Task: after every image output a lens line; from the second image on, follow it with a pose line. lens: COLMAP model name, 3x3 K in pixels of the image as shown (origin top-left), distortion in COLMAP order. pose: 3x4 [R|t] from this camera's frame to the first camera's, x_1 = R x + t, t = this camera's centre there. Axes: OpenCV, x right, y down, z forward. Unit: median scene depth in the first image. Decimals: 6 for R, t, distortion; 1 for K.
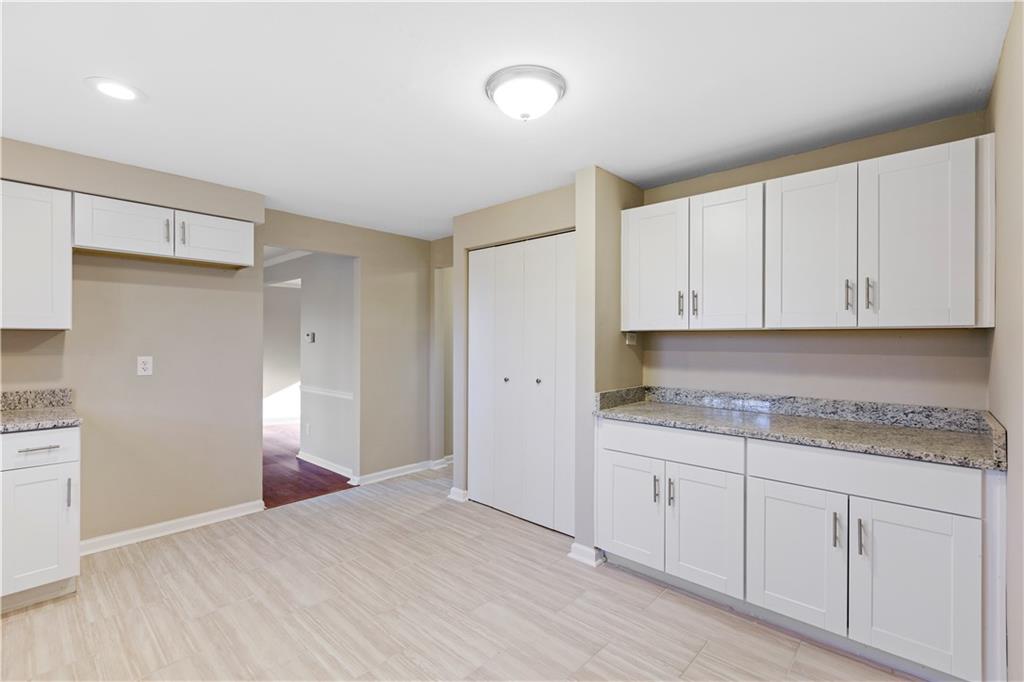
lens RADIAL K [[463.4, 0, 514.4], [0, 463.4, 340.1], [0, 0, 1]] dist [-0.001396, 0.000058]
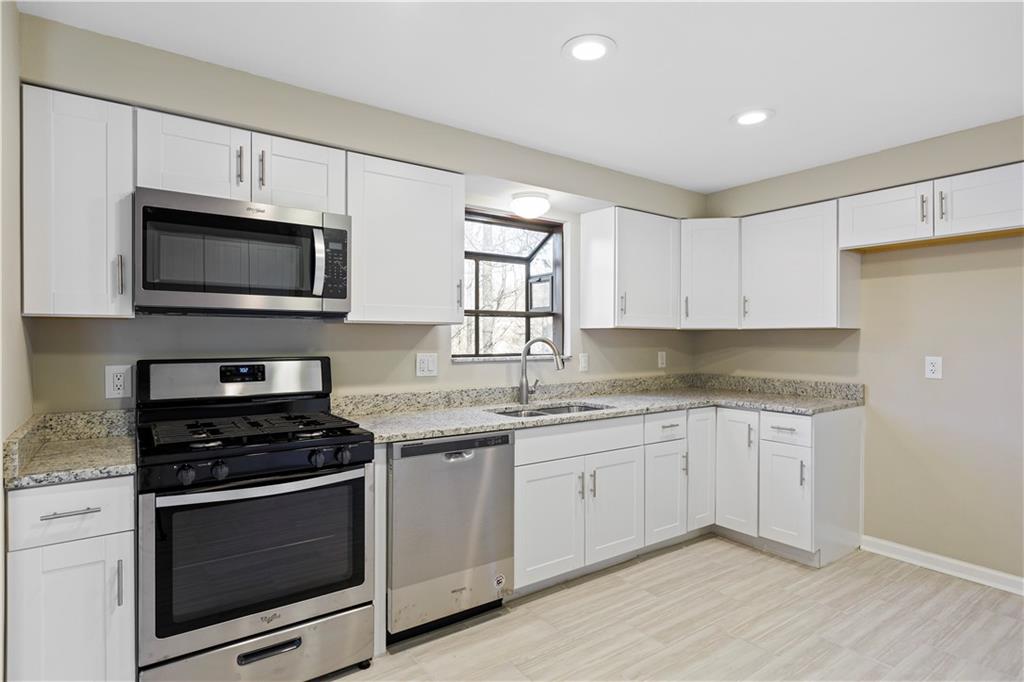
lens RADIAL K [[539.2, 0, 505.4], [0, 539.2, 339.0], [0, 0, 1]] dist [-0.001497, 0.000458]
pose [[-0.212817, 0.000964, -0.977092, 0.449632], [-0.001574, 0.999998, 0.001329, 0.003070], [0.977091, 0.001820, -0.212815, 0.552417]]
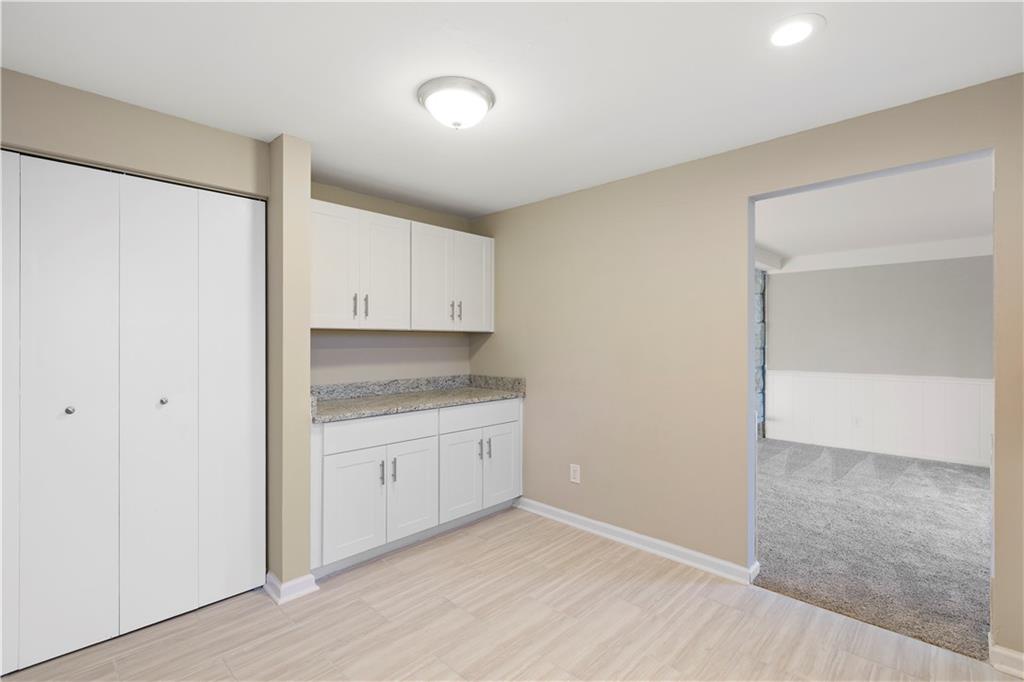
lens RADIAL K [[463.4, 0, 514.4], [0, 463.4, 340.1], [0, 0, 1]] dist [-0.001396, 0.000058]
pose [[0.011951, -0.004560, 0.999918, -0.809619], [-0.003260, 0.999984, 0.004599, -0.002339], [-0.999923, -0.003314, 0.011936, 0.681088]]
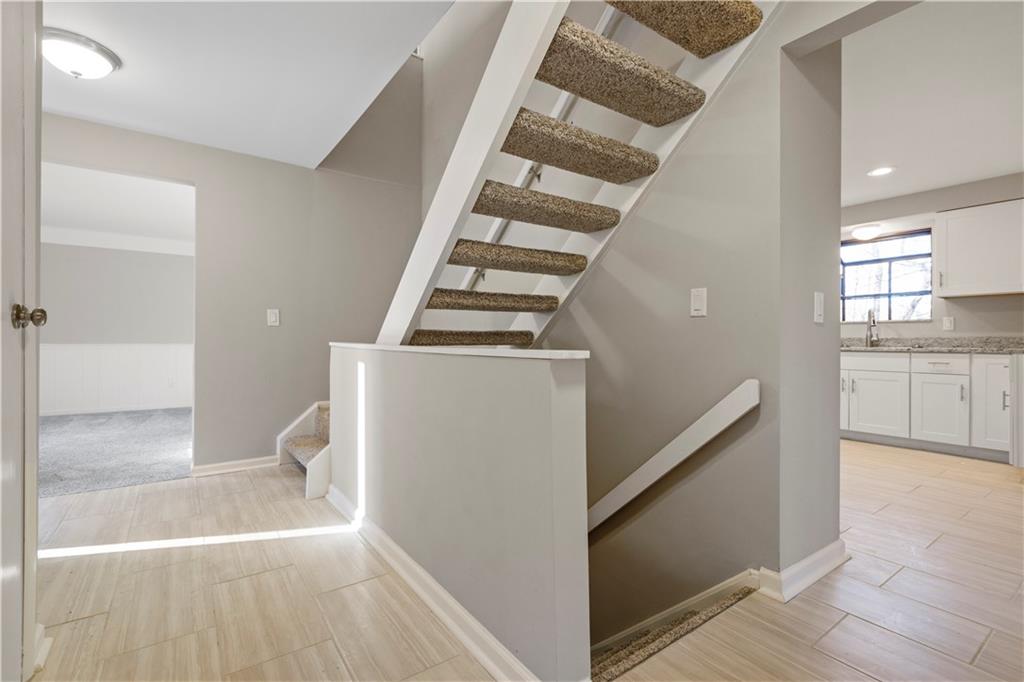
lens RADIAL K [[463.4, 0, 514.4], [0, 463.4, 340.1], [0, 0, 1]] dist [-0.001396, 0.000058]
pose [[-0.980820, -0.006415, 0.194809, 0.222142], [-0.006522, 0.999979, 0.000091, 0.147432], [-0.194806, -0.001181, -0.980841, 2.565729]]
